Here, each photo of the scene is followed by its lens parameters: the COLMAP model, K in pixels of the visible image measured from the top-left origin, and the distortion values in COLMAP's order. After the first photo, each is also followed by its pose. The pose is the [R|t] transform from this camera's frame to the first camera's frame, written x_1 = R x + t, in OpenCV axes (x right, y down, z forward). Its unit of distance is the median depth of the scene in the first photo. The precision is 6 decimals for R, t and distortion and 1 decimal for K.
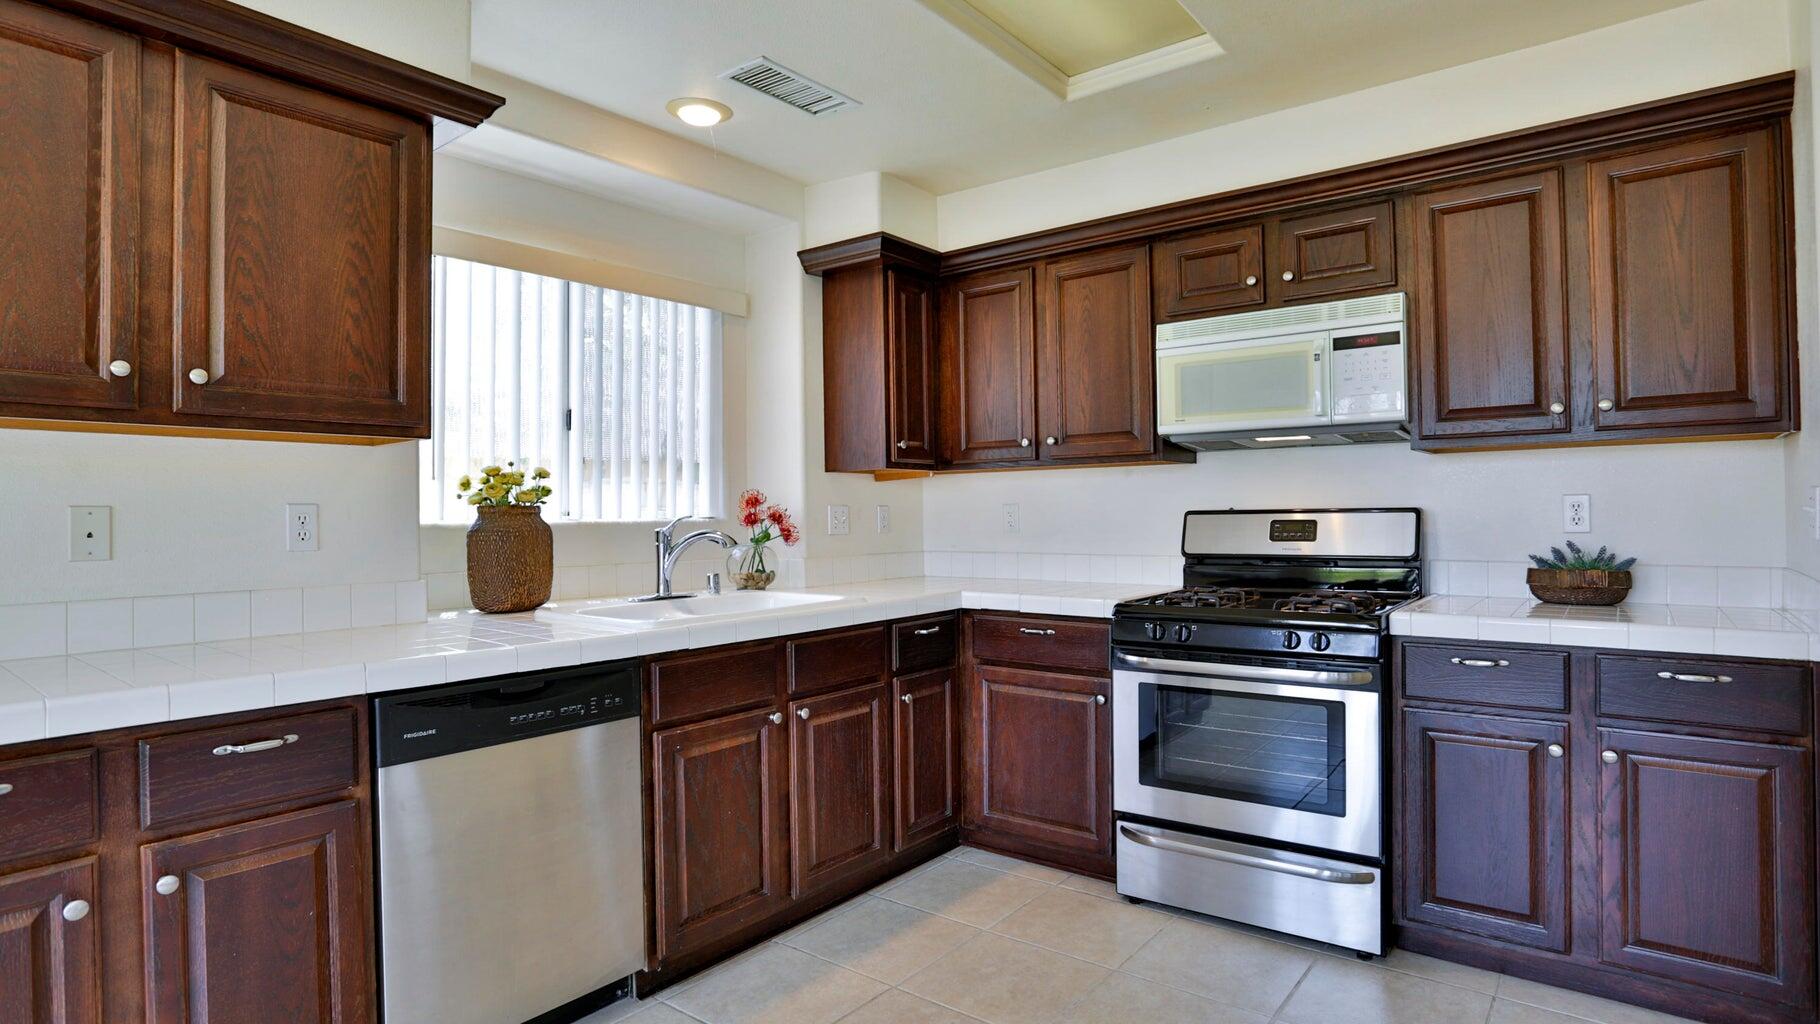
lens RADIAL K [[933.2, 0, 914.1], [0, 933.2, 503.1], [0, 0, 1]] dist [-0.077752, 0.032618]
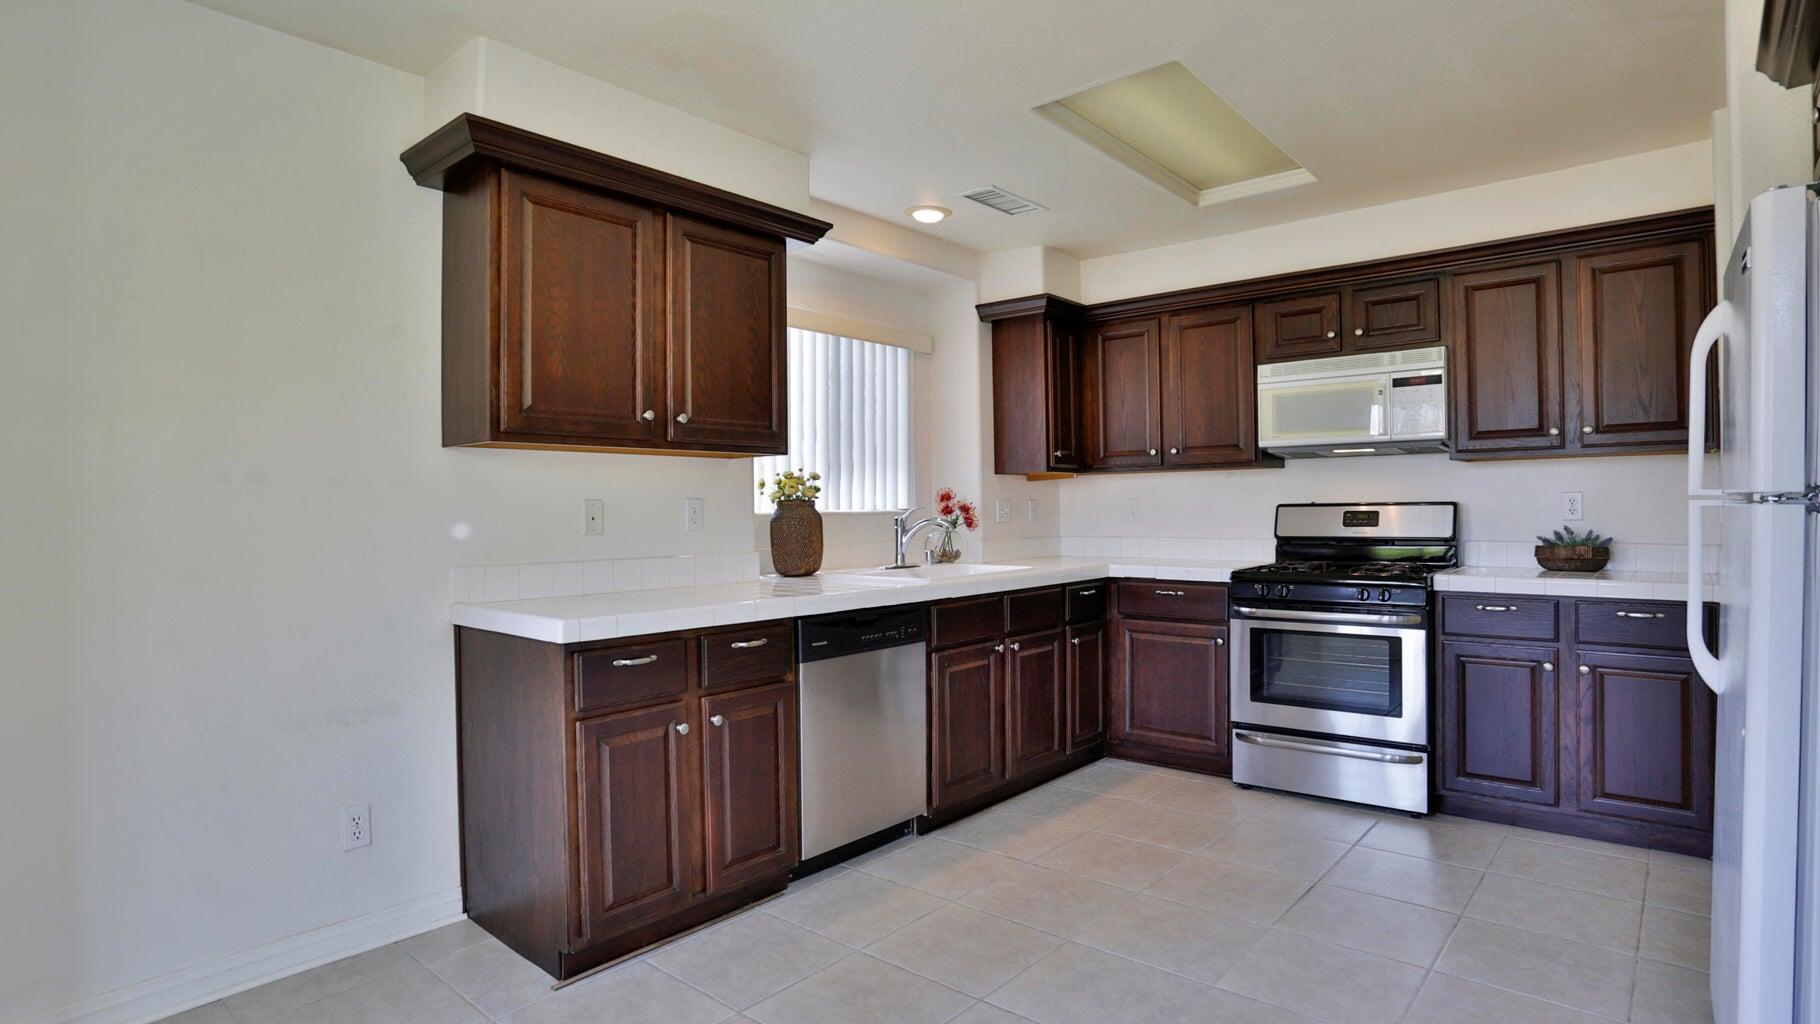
lens RADIAL K [[933.2, 0, 914.1], [0, 933.2, 503.1], [0, 0, 1]] dist [-0.077752, 0.032618]
pose [[0.999170, 0.000603, -0.040742, -0.211693], [-0.000386, 0.999986, 0.005339, 0.000089], [0.040745, -0.005319, 0.999155, -0.414891]]
